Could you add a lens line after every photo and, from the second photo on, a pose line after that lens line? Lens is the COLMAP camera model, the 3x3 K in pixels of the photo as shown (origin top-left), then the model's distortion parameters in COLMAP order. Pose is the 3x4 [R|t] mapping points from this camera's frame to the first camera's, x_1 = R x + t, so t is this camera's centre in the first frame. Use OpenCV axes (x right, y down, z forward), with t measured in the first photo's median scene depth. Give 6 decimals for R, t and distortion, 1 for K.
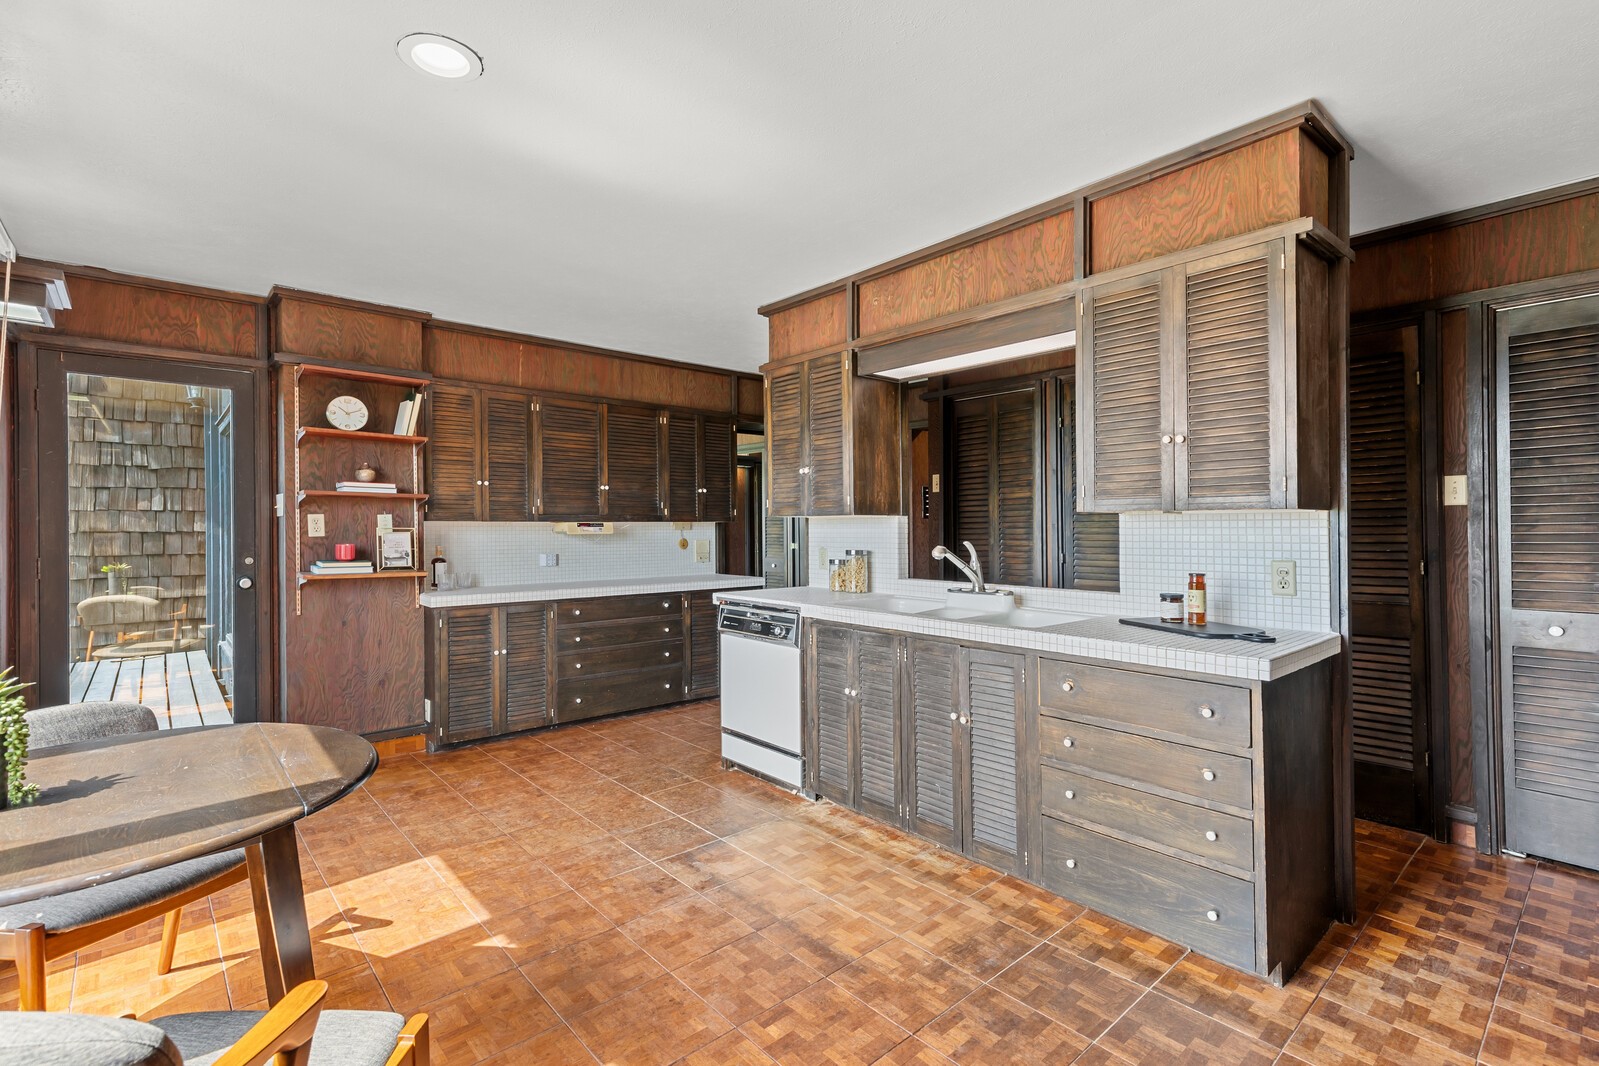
lens RADIAL K [[724.6, 0, 785.0], [0, 724.6, 529.6], [0, 0, 1]] dist [0.004649, 0.000339]
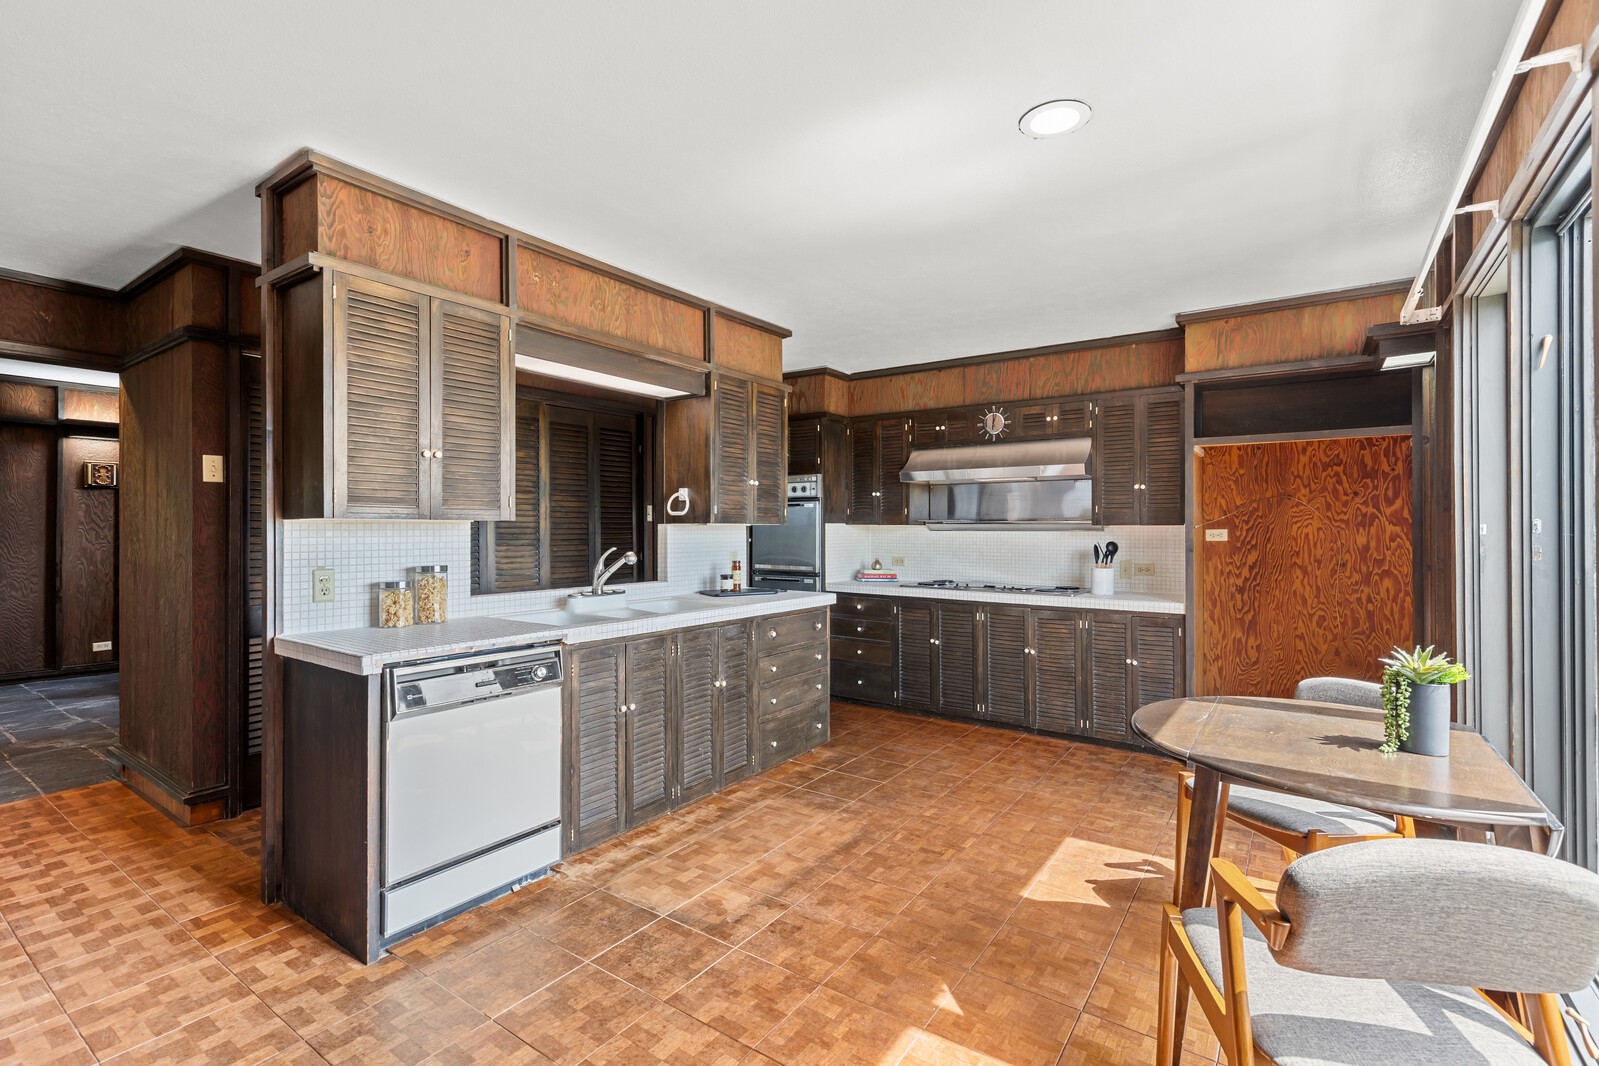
lens RADIAL K [[724.6, 0, 789.5], [0, 724.6, 534.1], [0, 0, 1]] dist [0.004649, 0.000339]
pose [[-0.232548, 0.000140, 0.972585, -0.704200], [0.007391, 0.999971, 0.001623, -0.003583], [-0.972557, 0.007566, -0.232543, 0.804539]]
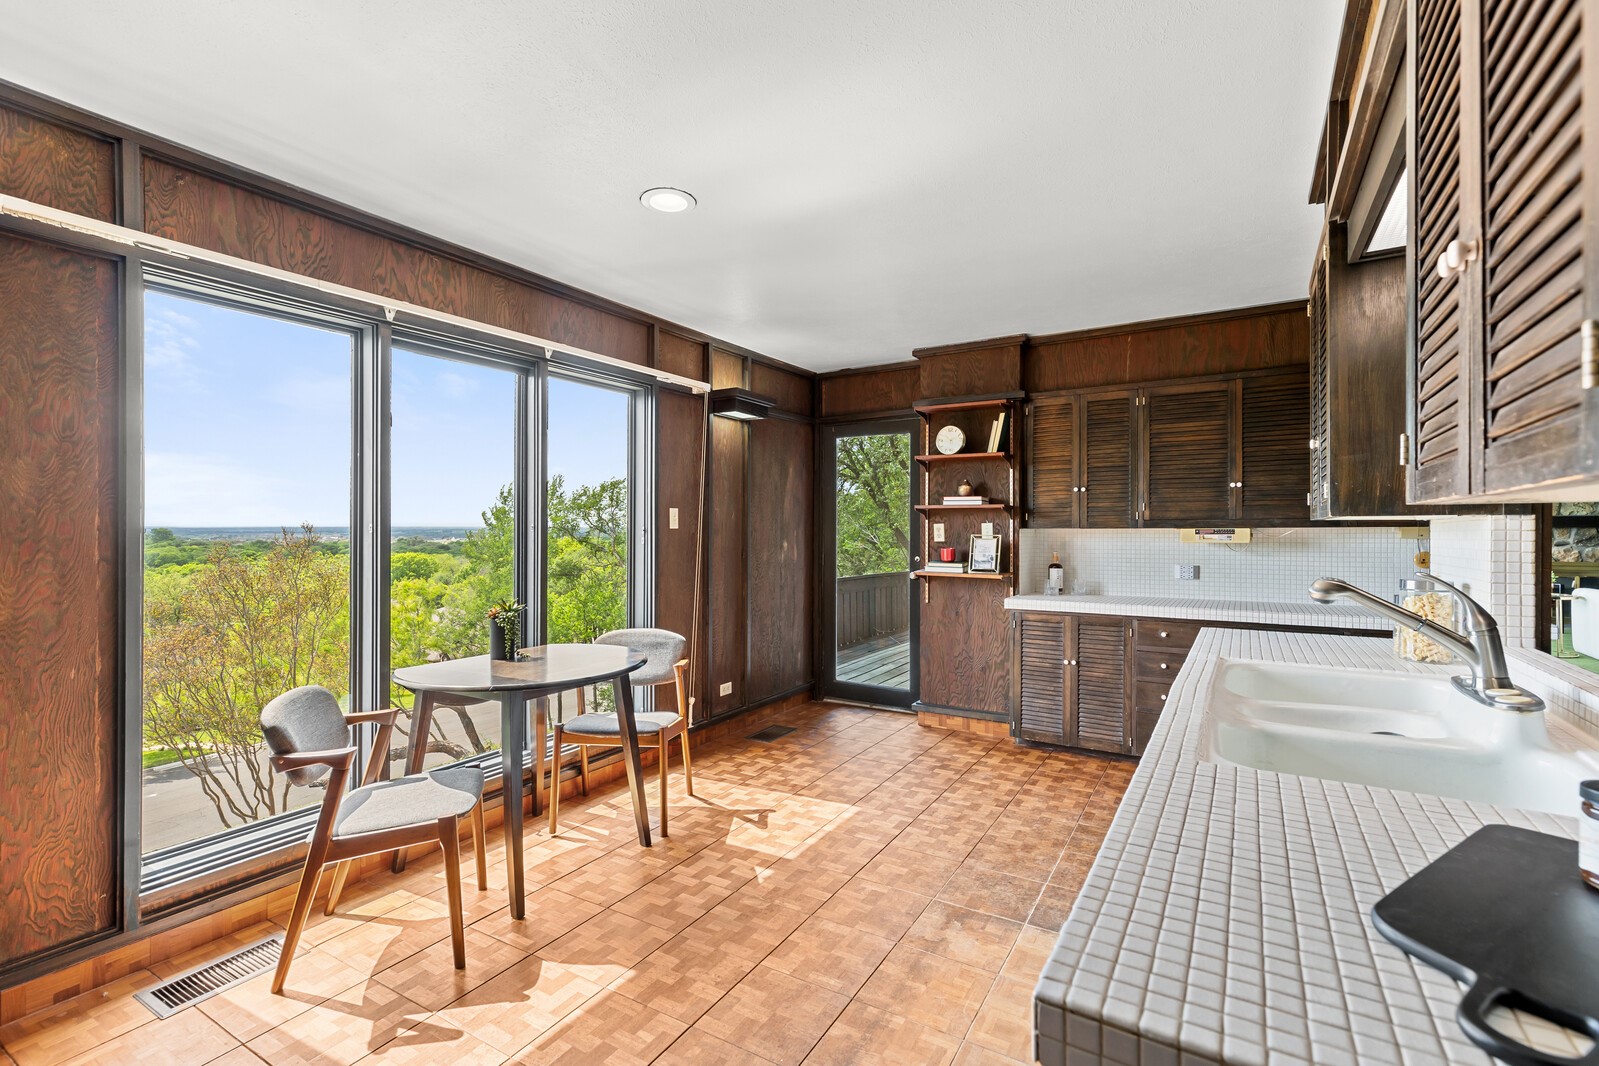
lens RADIAL K [[724.6, 0, 797.1], [0, 724.6, 528.7], [0, 0, 1]] dist [0.004649, 0.000339]
pose [[0.296080, 0.006674, -0.955140, 0.476112], [0.006038, 0.999943, 0.008859, -0.025448], [0.955144, -0.008390, 0.296022, 0.393244]]
